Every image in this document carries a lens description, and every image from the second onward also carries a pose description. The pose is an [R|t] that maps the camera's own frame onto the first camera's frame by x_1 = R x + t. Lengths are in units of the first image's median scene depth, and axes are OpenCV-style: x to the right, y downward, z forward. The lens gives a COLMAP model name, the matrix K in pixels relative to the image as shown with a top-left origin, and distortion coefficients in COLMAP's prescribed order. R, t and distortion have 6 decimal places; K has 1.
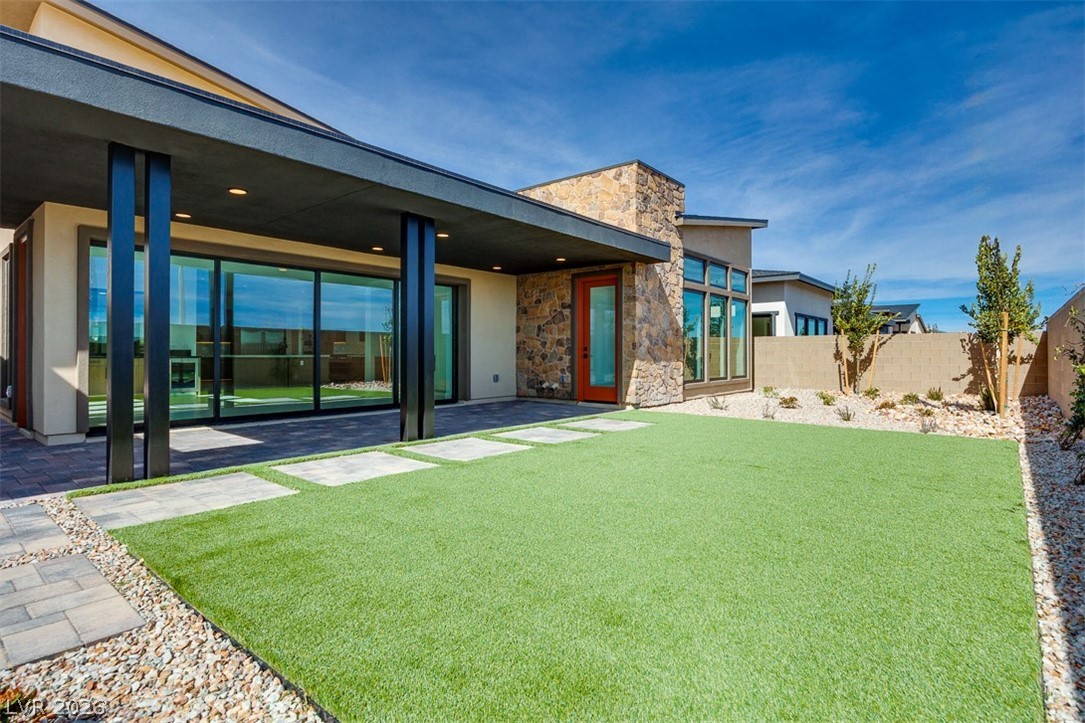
lens RADIAL K [[502.9, 0, 464.3], [0, 502.9, 360.3], [0, 0, 1]] dist [-0.003848, -0.000376]
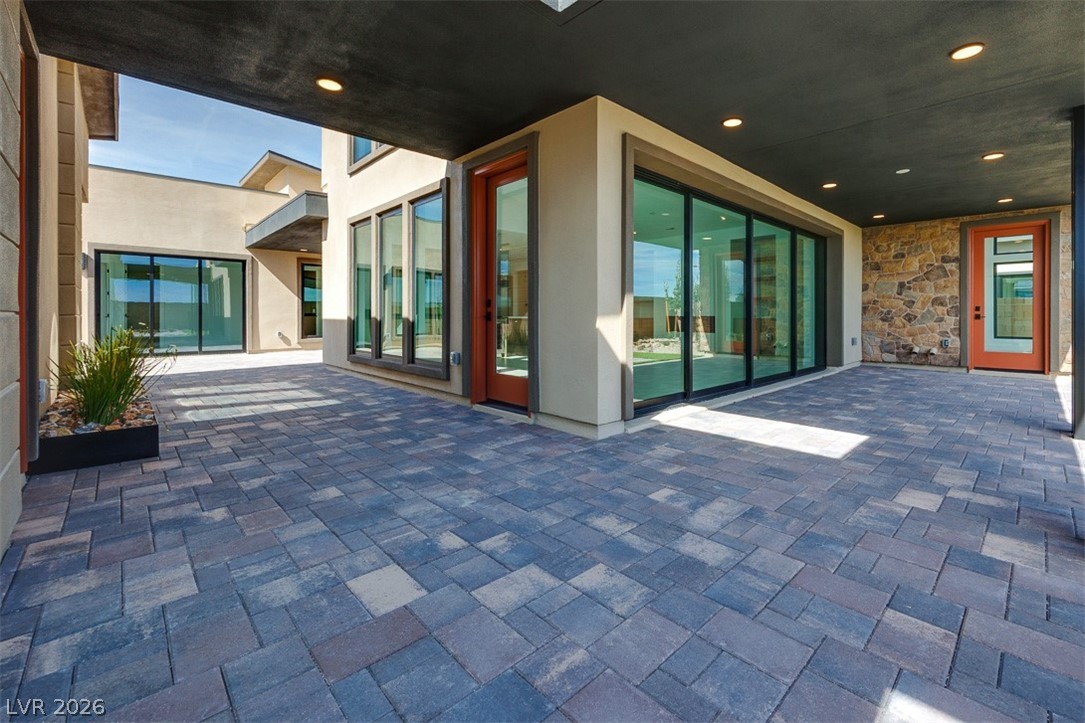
lens RADIAL K [[423.8, 0, 543.0], [0, 423.8, 316.0], [0, 0, 1]] dist [-0.000385, 0.000026]
pose [[0.996729, -0.000182, -0.080820, -0.439846], [-0.000623, 0.999950, -0.009940, -0.002320], [0.080818, 0.009958, 0.996679, 0.208782]]
